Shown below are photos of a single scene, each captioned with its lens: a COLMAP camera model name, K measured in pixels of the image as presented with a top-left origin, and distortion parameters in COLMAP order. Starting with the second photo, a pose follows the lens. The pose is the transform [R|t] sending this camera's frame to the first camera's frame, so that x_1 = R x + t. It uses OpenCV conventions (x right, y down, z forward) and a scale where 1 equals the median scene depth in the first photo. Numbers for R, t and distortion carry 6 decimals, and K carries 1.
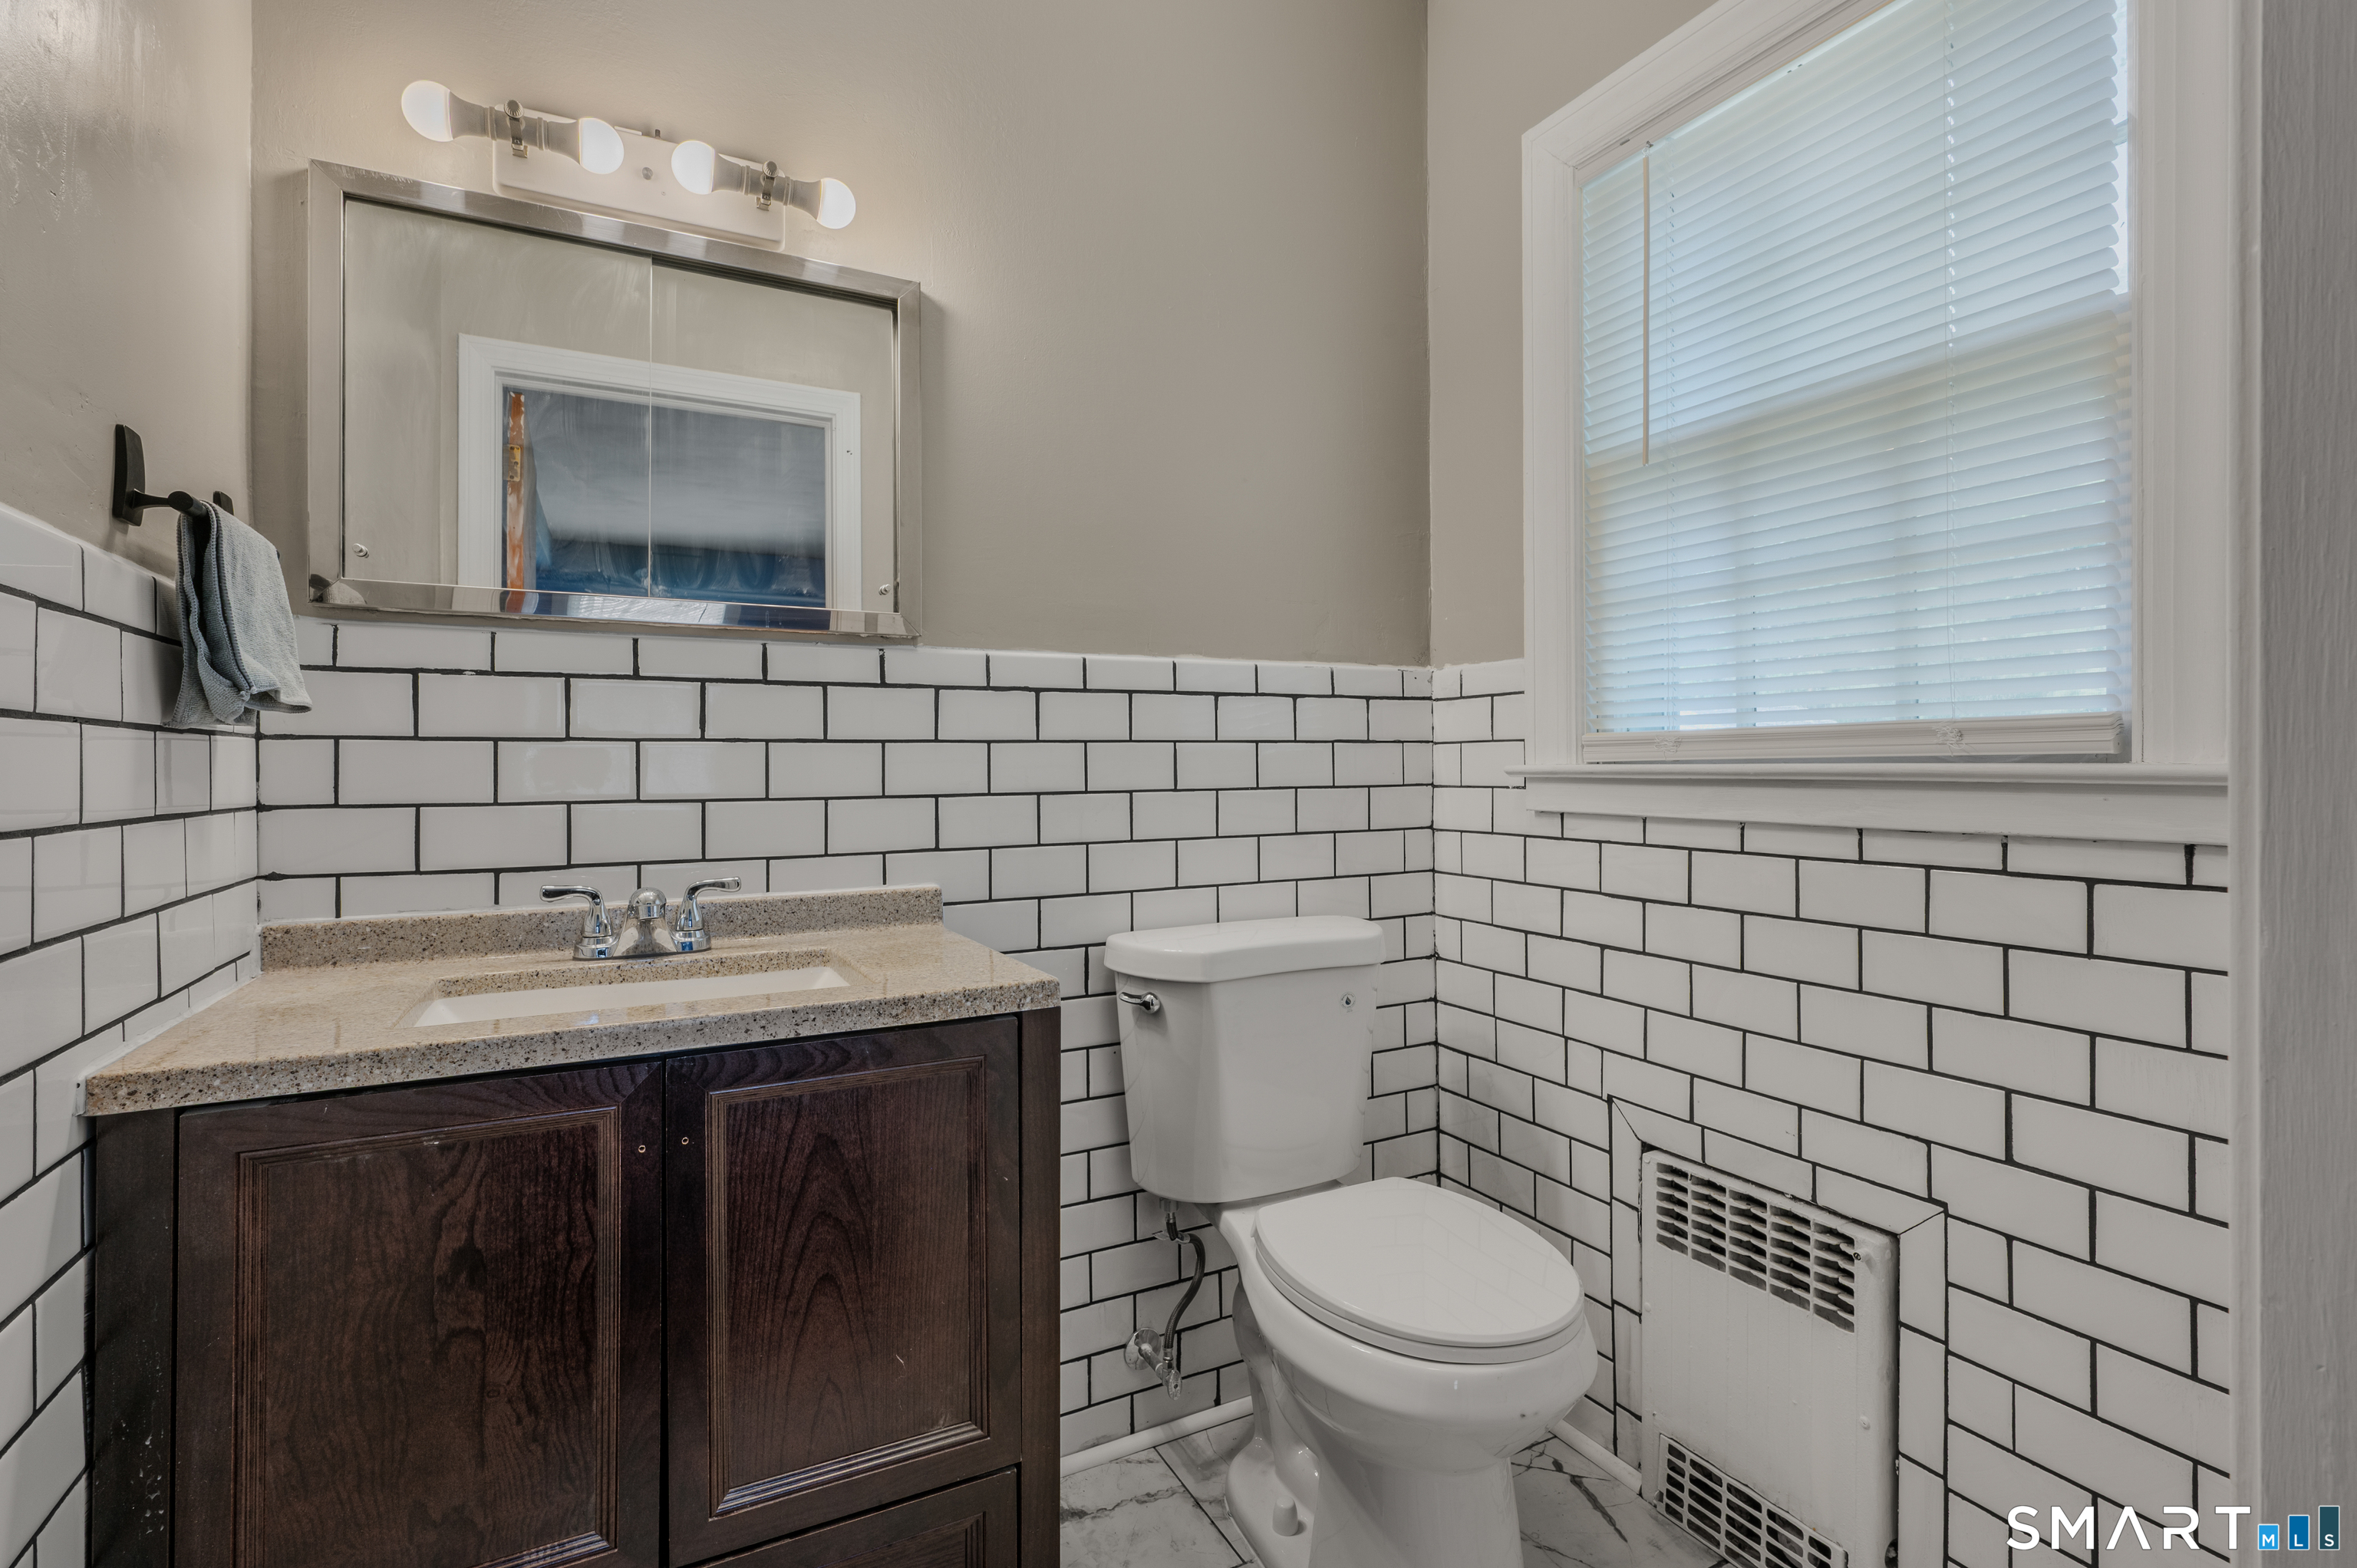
lens RADIAL K [[1081.0, 0, 1180.6], [0, 1081.0, 768.2], [0, 0, 1]] dist [-0.001563, 0.000117]
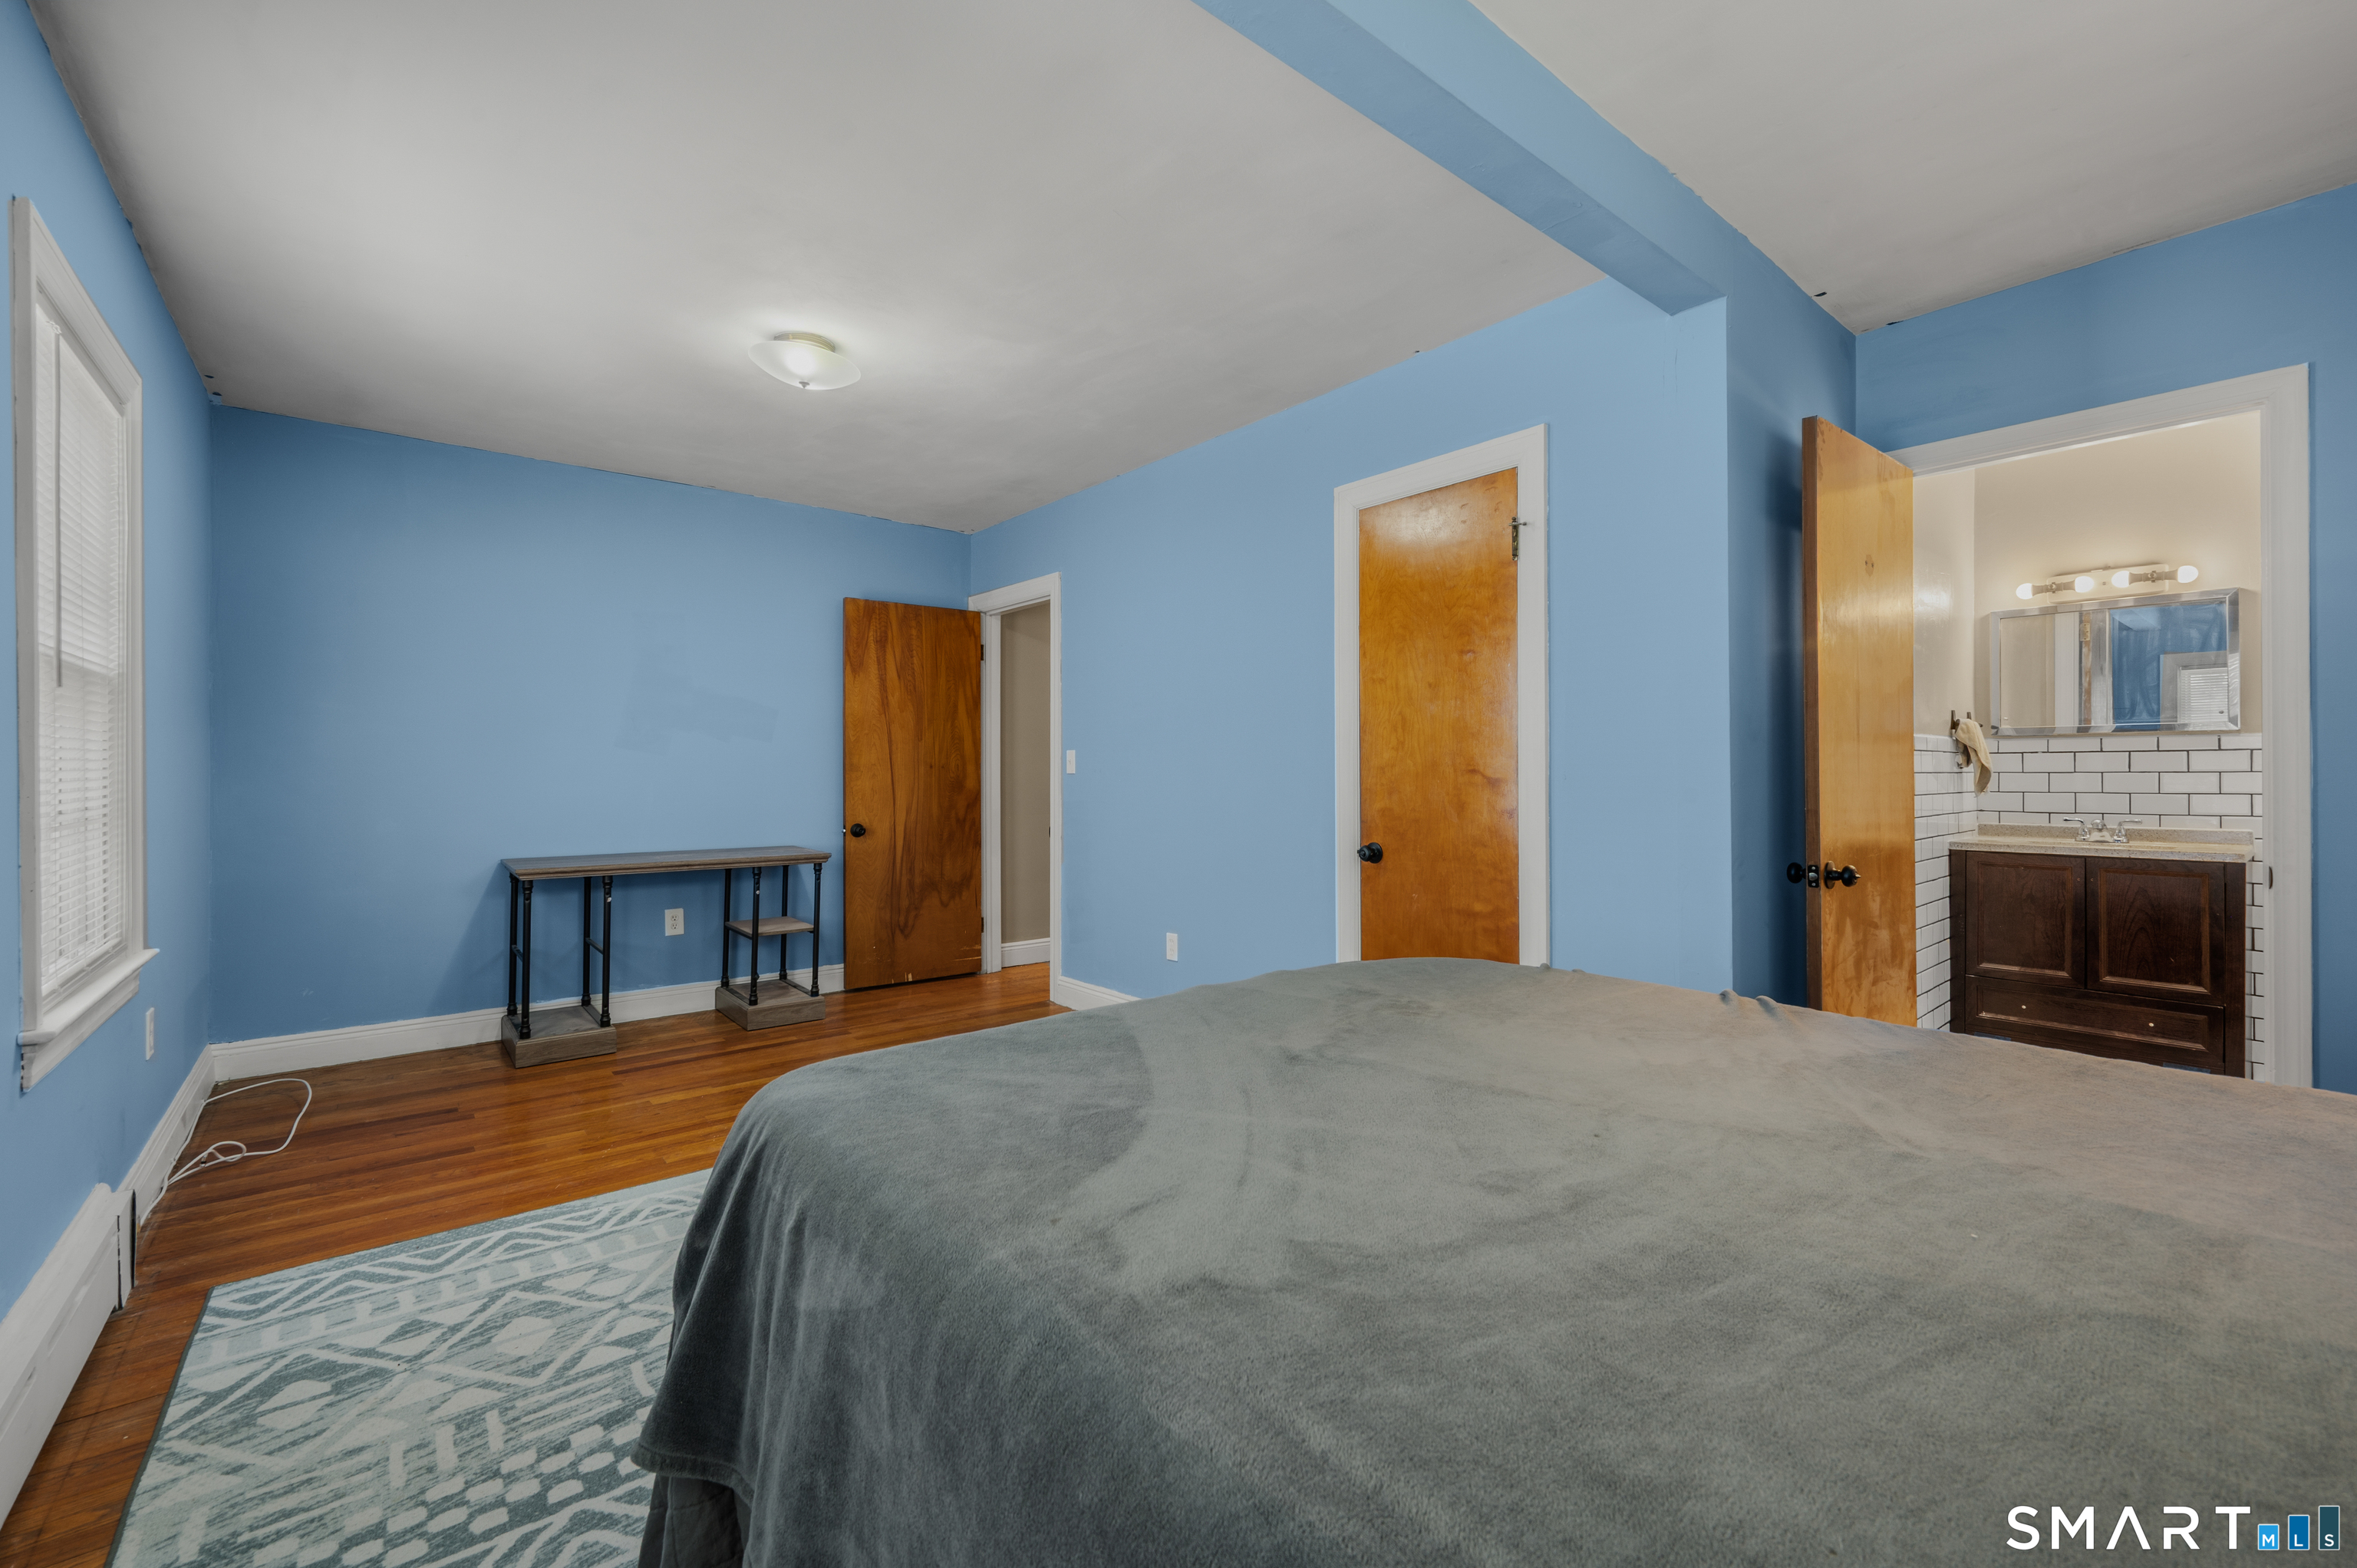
lens RADIAL K [[987.4, 0, 1186.2], [0, 987.4, 766.1], [0, 0, 1]] dist [-0.001212, -0.000111]
pose [[0.214927, -0.003431, -0.976624, 1.798229], [0.001005, 0.999994, -0.003292, -0.041166], [0.976630, -0.000274, 0.214930, -2.289748]]
